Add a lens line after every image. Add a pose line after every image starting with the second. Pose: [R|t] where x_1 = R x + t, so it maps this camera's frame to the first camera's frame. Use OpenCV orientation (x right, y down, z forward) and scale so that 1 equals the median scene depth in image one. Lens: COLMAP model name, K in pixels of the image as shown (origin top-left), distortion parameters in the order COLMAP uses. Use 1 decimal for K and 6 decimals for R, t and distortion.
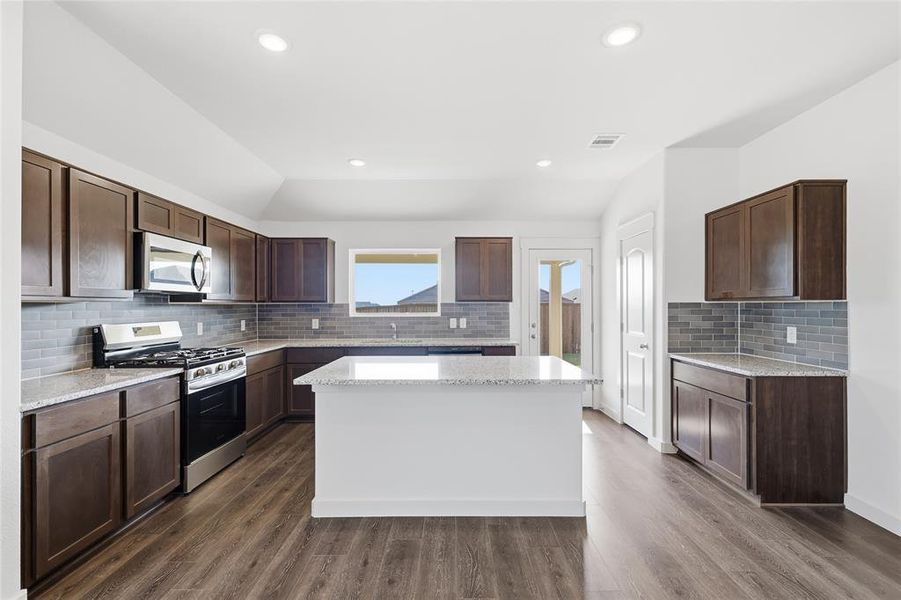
lens RADIAL K [[401.9, 0, 440.6], [0, 401.9, 302.2], [0, 0, 1]] dist [0.003282, -0.000045]
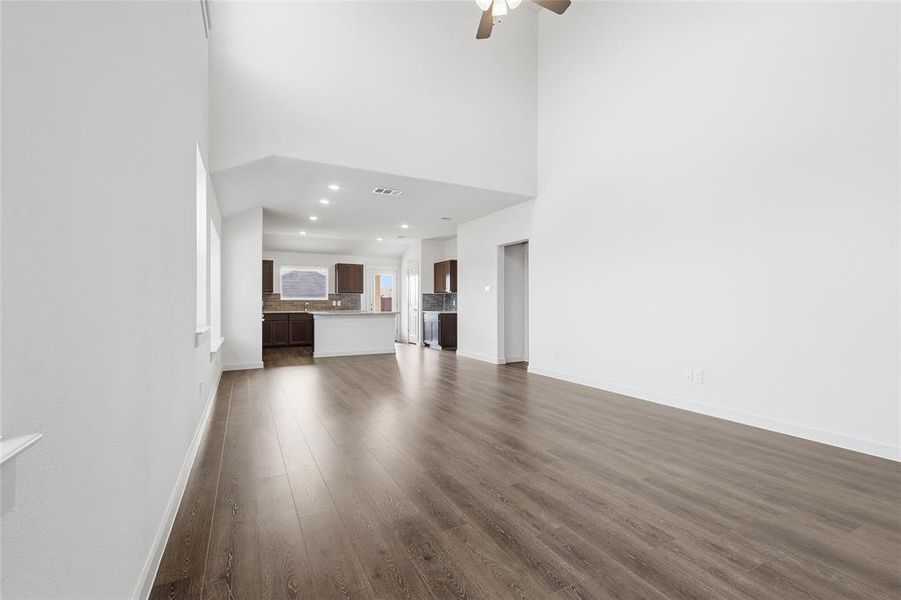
lens RADIAL K [[401.9, 0, 448.2], [0, 401.9, 301.2], [0, 0, 1]] dist [0.003282, -0.000045]
pose [[0.879407, 0.002680, 0.476063, -0.559851], [-0.004499, 0.999986, 0.002682, 0.041500], [-0.476049, -0.004500, 0.879407, -1.414674]]
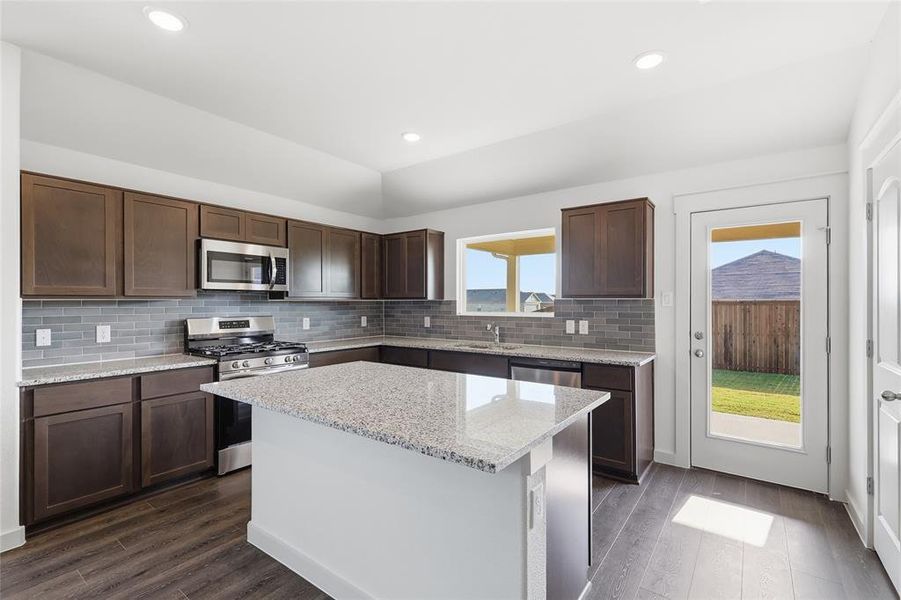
lens RADIAL K [[401.9, 0, 443.9], [0, 401.9, 301.4], [0, 0, 1]] dist [0.003282, -0.000045]
pose [[0.808206, 0.001160, -0.588899, 0.351418], [0.003696, 0.999968, 0.007041, -0.000645], [0.588889, -0.007867, 0.808176, 0.336394]]
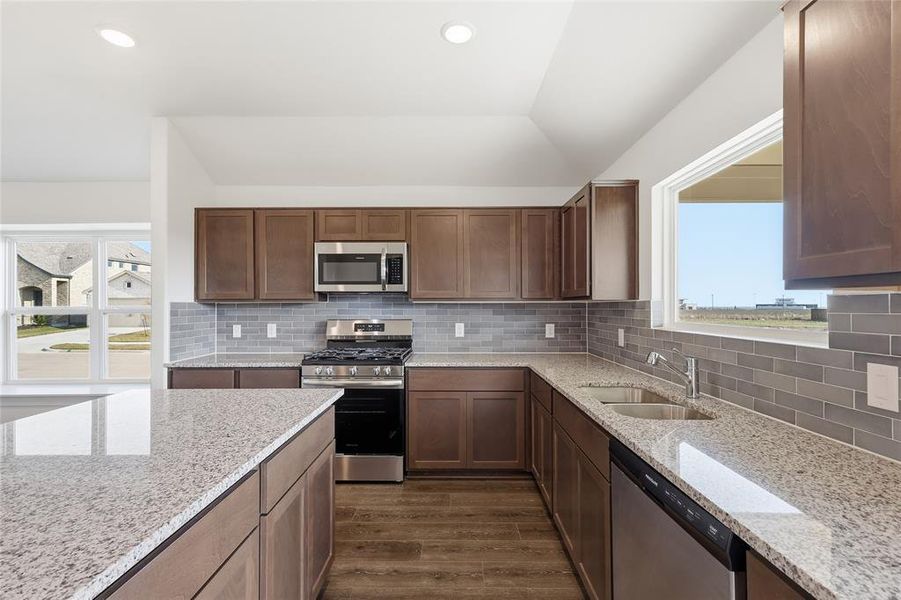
lens RADIAL K [[401.9, 0, 447.7], [0, 401.9, 299.5], [0, 0, 1]] dist [0.003282, -0.000045]
pose [[0.024566, -0.009401, -0.999654, 0.314062], [0.010037, 0.999908, -0.009157, 0.004867], [0.999648, -0.009809, 0.024658, 0.953371]]
